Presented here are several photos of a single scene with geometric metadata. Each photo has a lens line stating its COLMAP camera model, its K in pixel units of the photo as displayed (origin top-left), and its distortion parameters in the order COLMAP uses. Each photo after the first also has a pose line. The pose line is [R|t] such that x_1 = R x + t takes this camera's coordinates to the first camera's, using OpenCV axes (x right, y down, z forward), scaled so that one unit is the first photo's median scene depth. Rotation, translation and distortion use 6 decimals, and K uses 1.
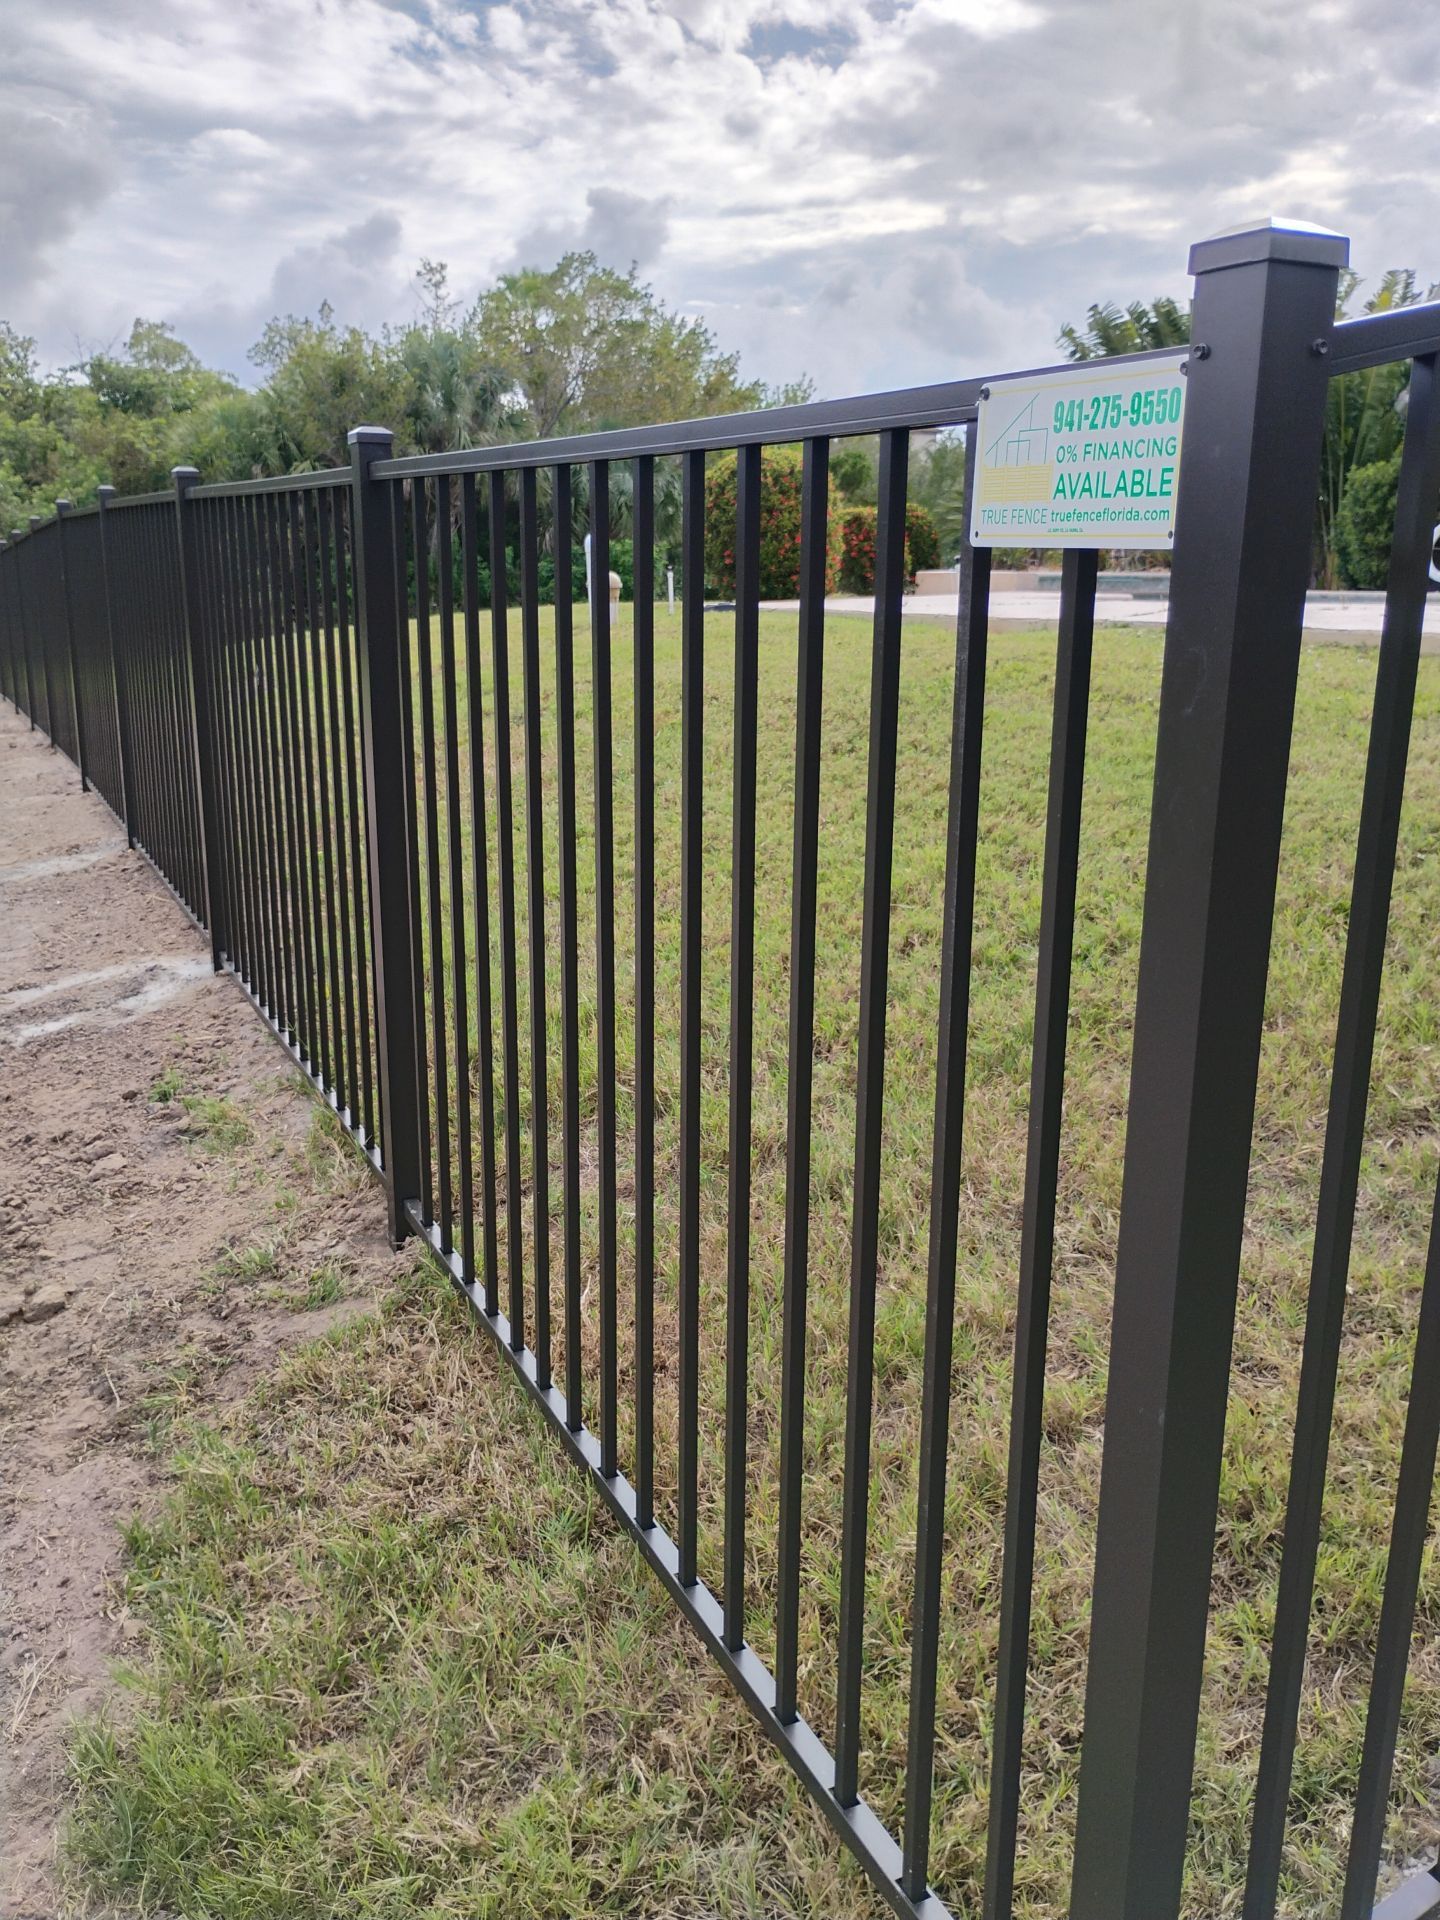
lens RADIAL K [[1638.0, 0, 732.1], [0, 1638.0, 966.0], [0, 0, 1]] dist [0.063604, -0.098850]
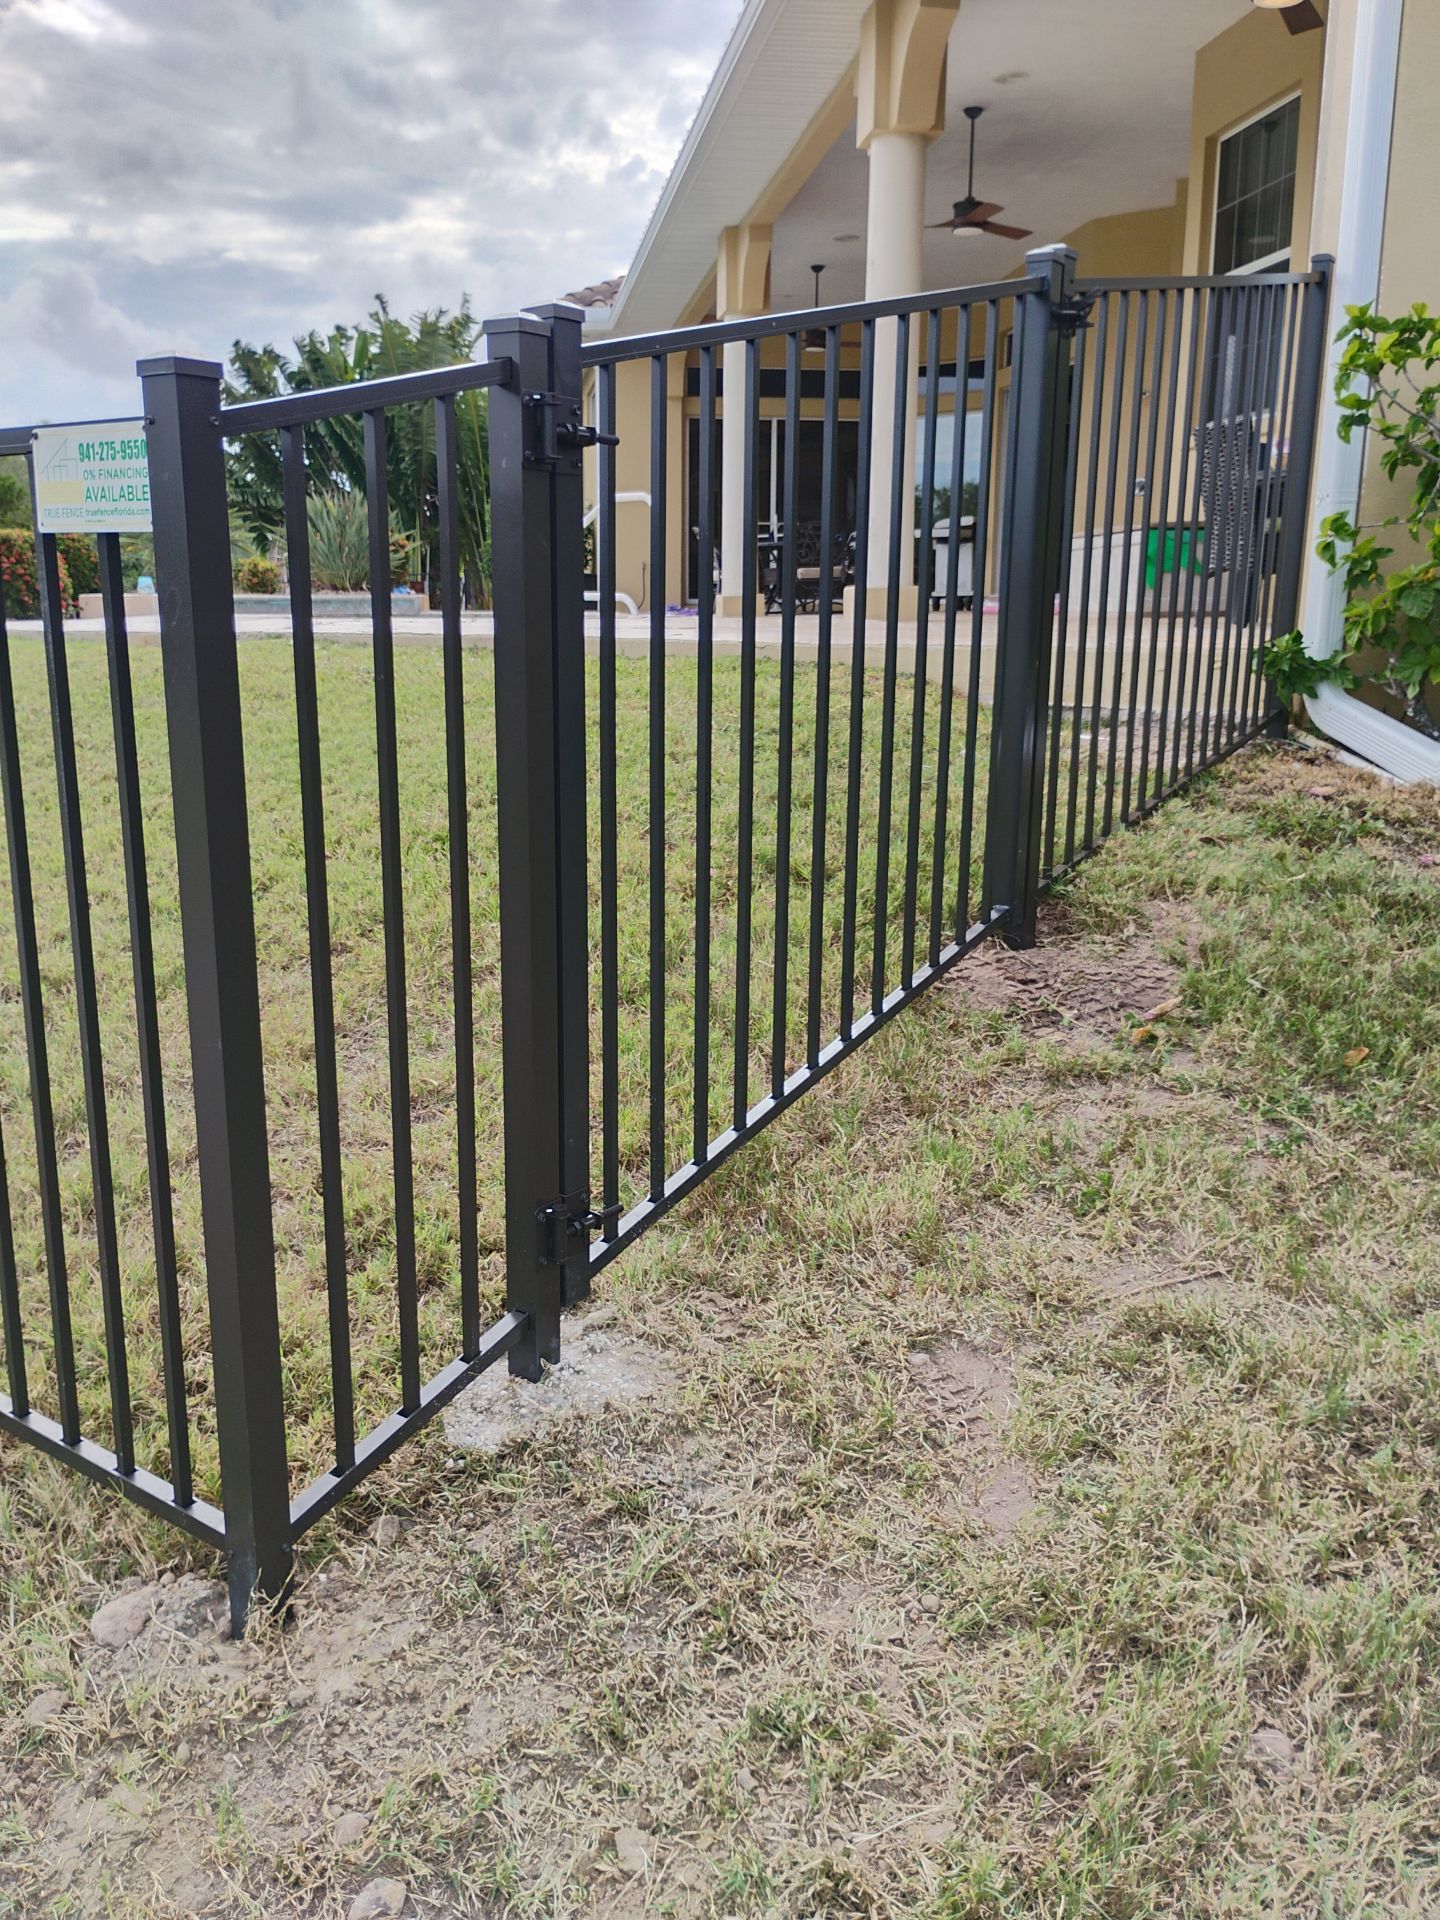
lens RADIAL K [[1638.0, 0, 732.1], [0, 1638.0, 966.0], [0, 0, 1]] dist [0.063604, -0.098850]
pose [[0.890257, -0.109658, 0.442060, -0.001729], [0.116574, 0.993114, 0.011588, 0.044908], [-0.440287, 0.041216, 0.896910, -0.143916]]
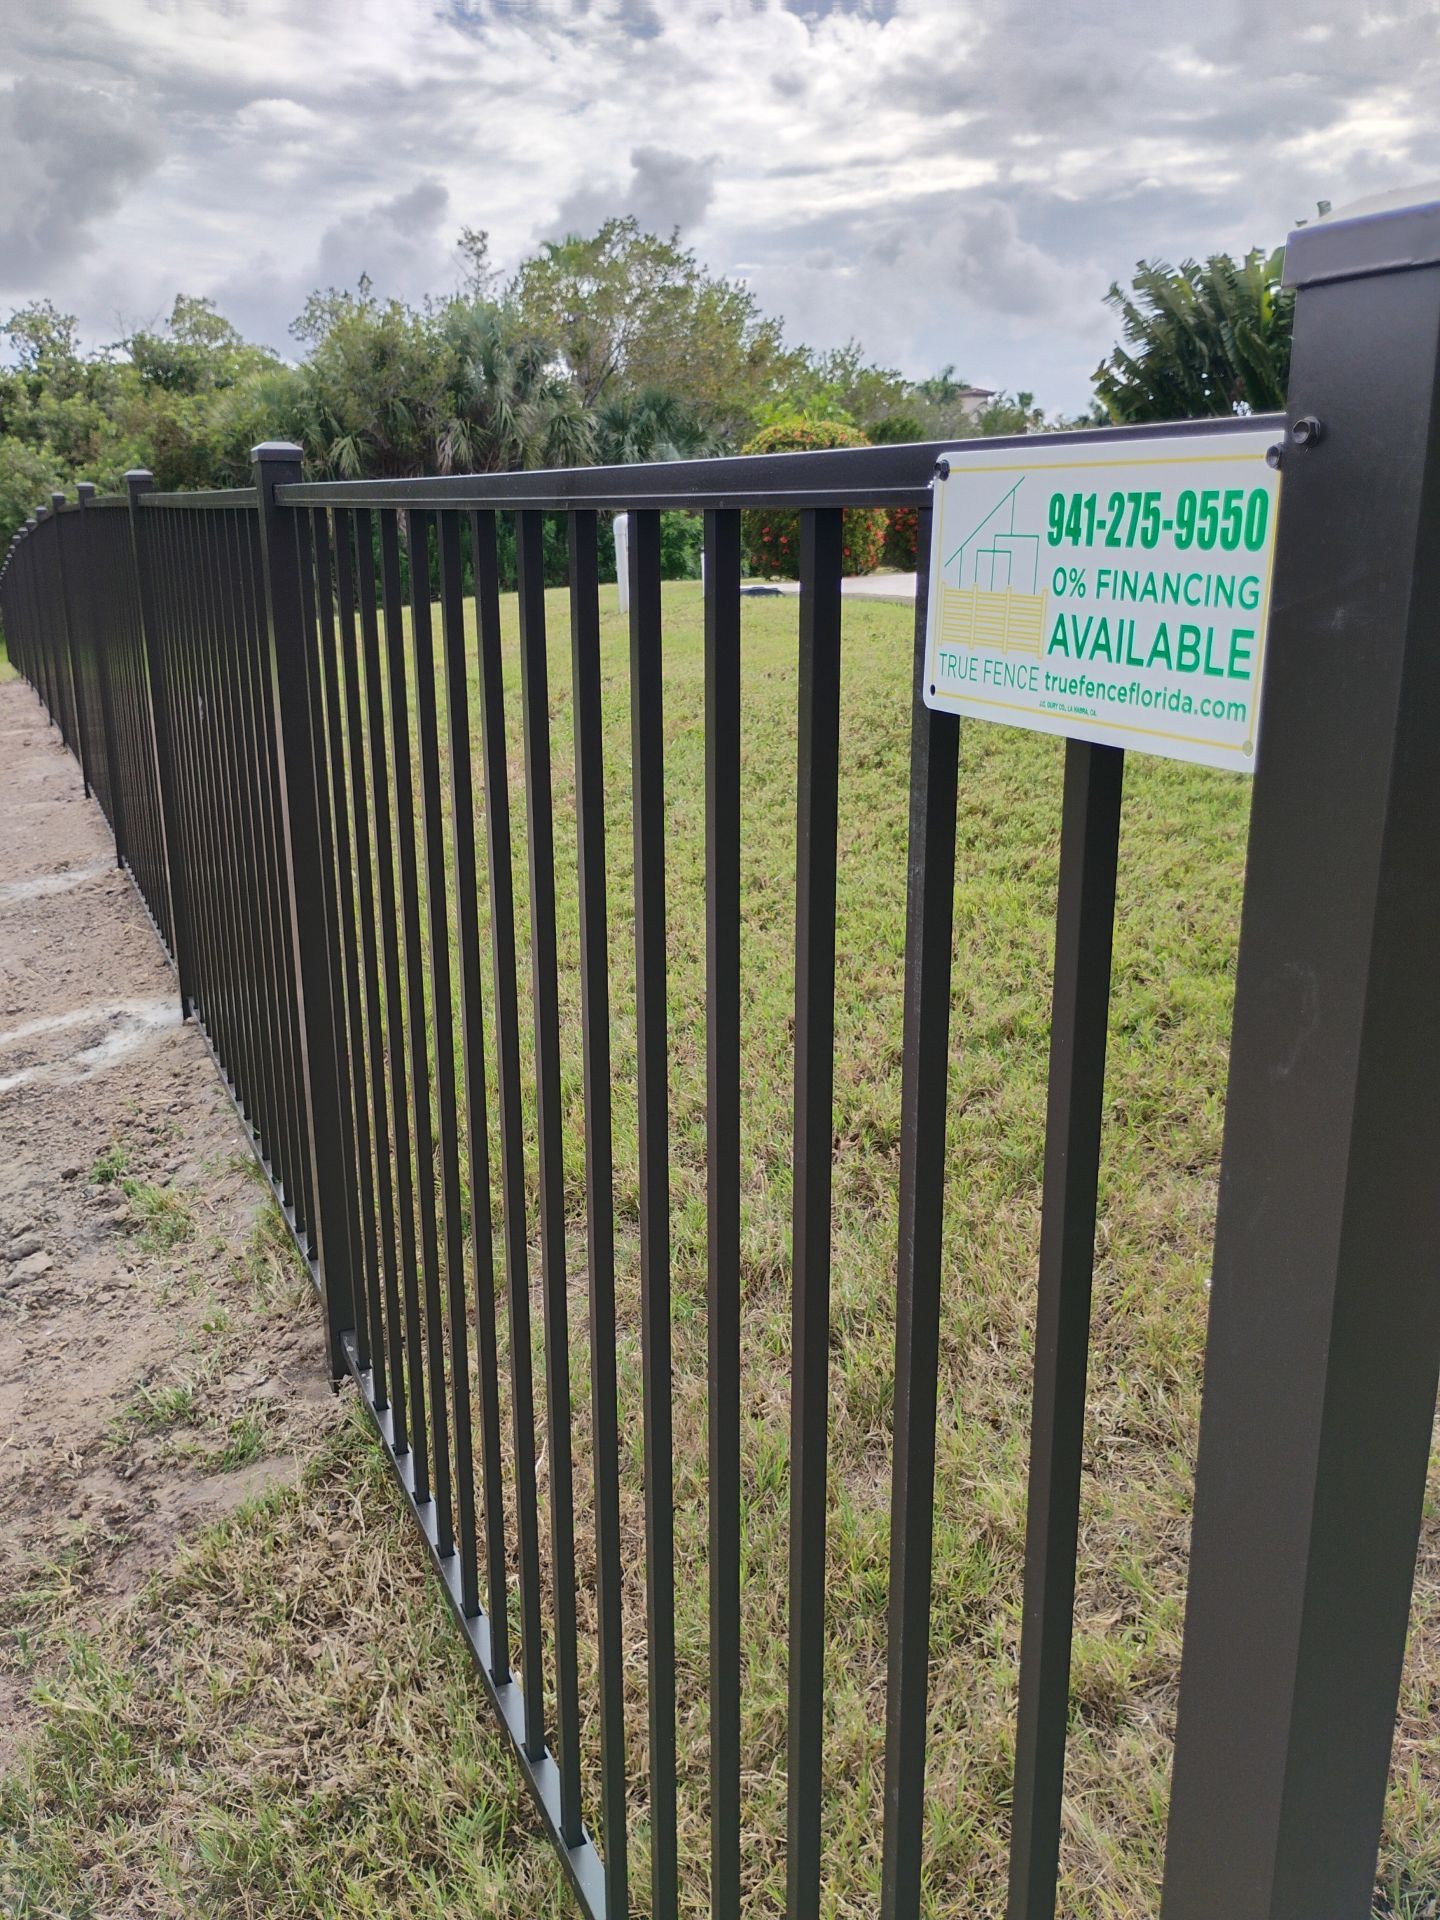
lens RADIAL K [[1638.0, 0, 732.1], [0, 1638.0, 966.0], [0, 0, 1]] dist [0.063604, -0.098850]
pose [[0.999465, -0.005478, -0.032260, 0.019357], [0.006087, 0.999805, 0.018807, -0.035734], [0.032150, -0.018993, 0.999303, 0.077600]]
